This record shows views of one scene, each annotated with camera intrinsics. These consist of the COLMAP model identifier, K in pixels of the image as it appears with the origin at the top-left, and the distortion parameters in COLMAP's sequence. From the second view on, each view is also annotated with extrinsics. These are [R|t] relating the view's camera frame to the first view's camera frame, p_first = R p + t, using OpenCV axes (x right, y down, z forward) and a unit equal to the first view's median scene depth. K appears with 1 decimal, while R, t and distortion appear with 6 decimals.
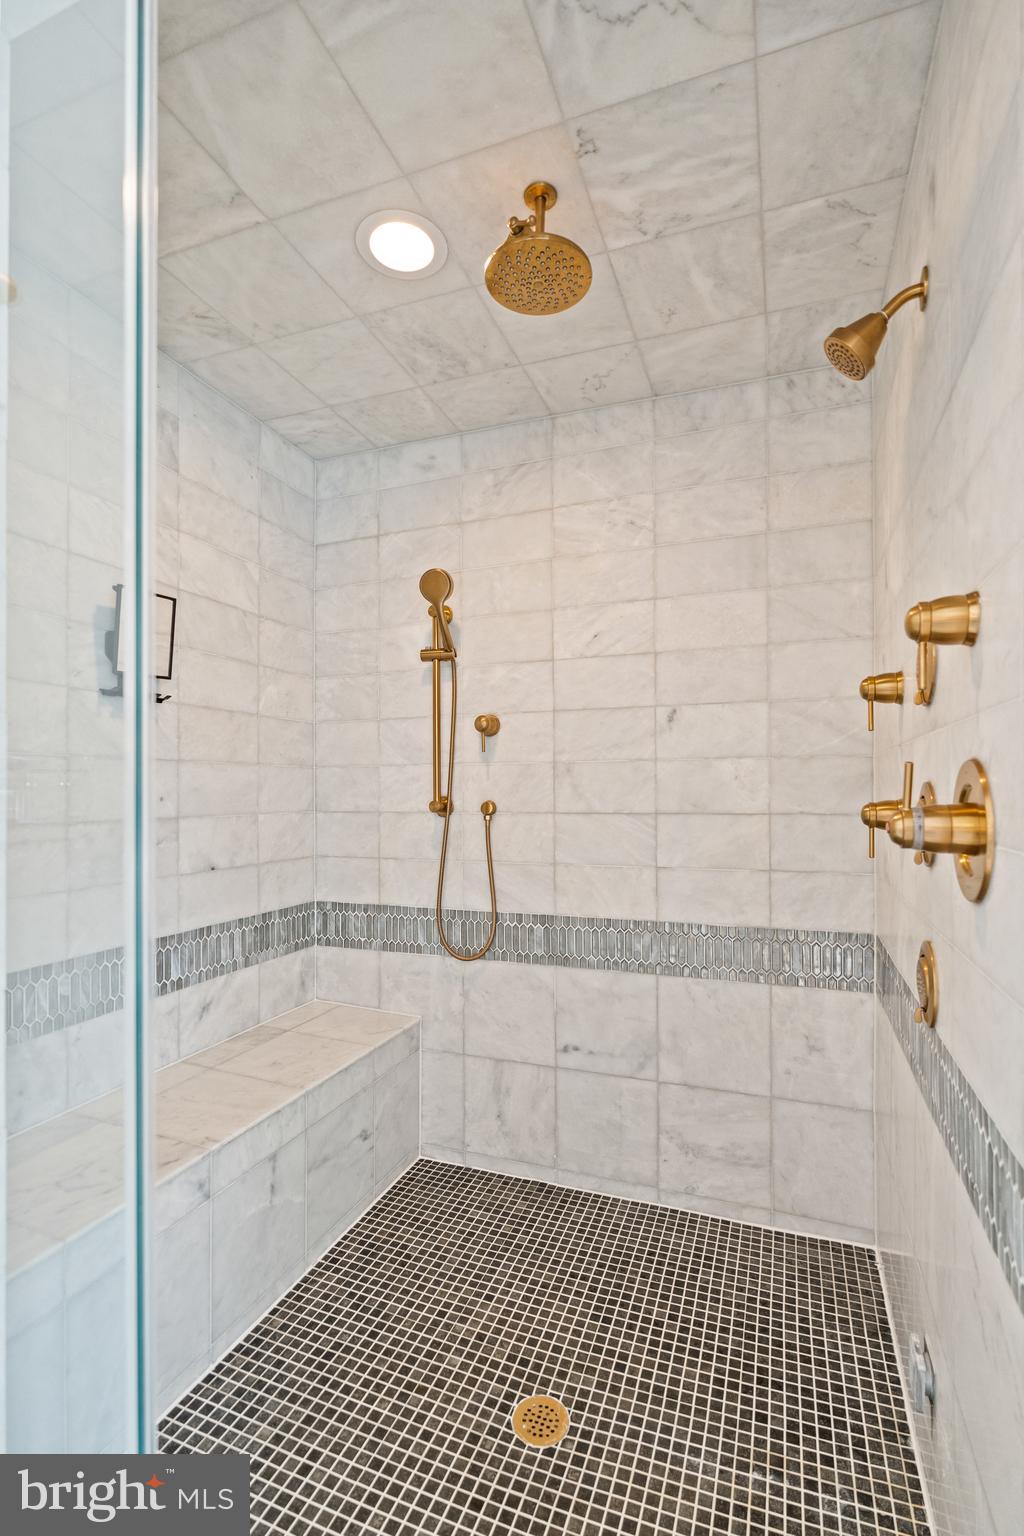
lens RADIAL K [[692.1, 0, 514.6], [0, 692.1, 769.5], [0, 0, 1]] dist [-0.000681, -0.000015]
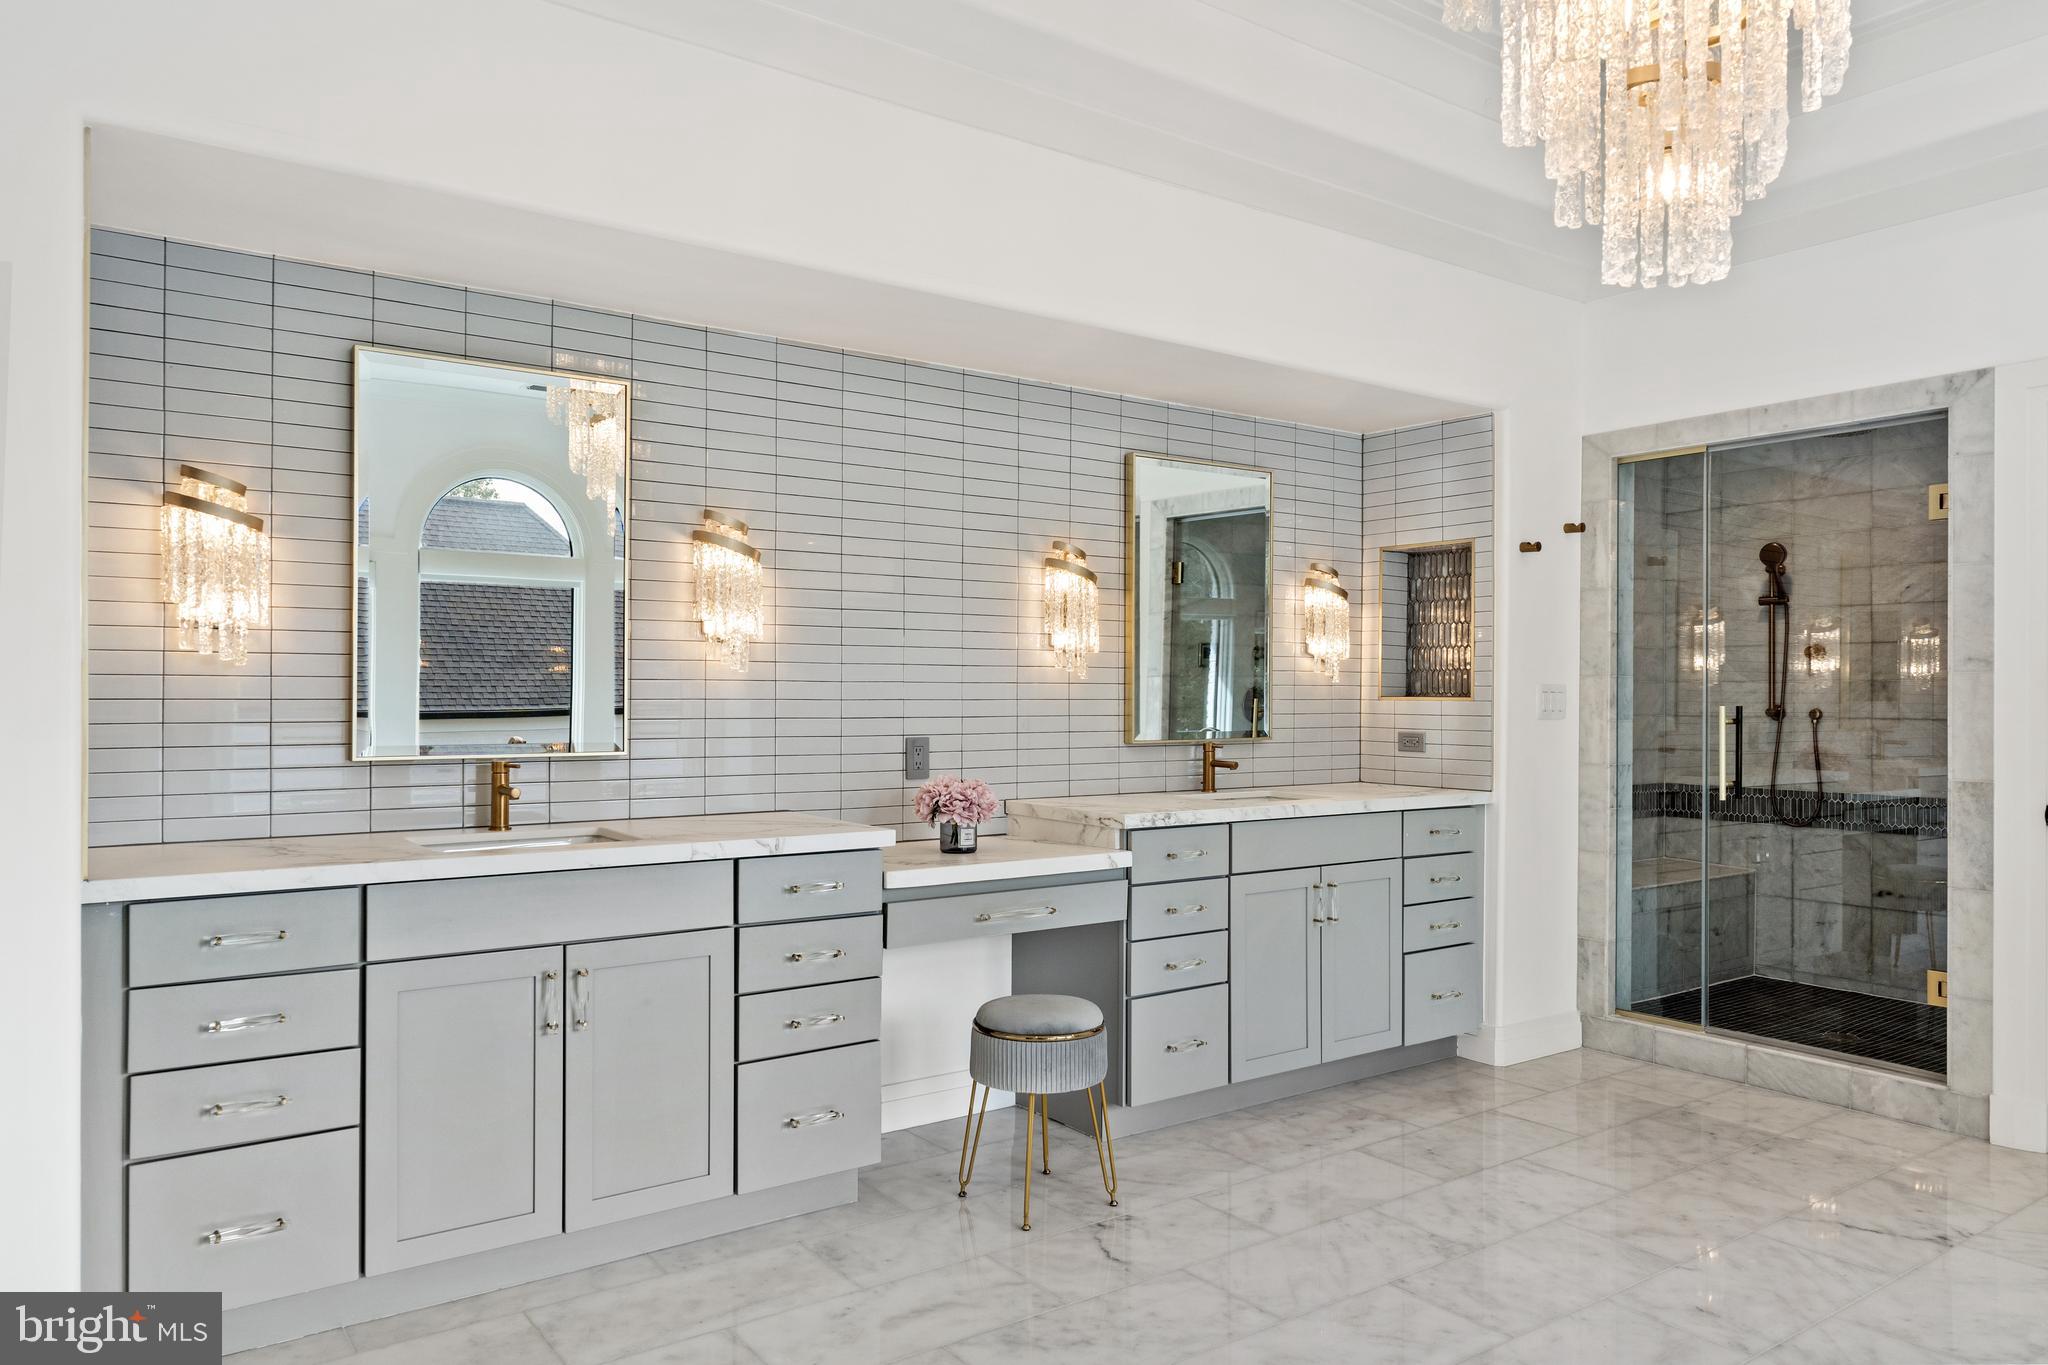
lens RADIAL K [[1368.7, 0, 1018.6], [0, 1368.7, 675.1], [0, 0, 1]] dist [-0.004651, -0.001784]
pose [[0.839901, 0.005739, -0.542709, 0.101307], [-0.003884, 0.999982, 0.004563, -0.026235], [0.542726, -0.001724, 0.839908, -2.056049]]
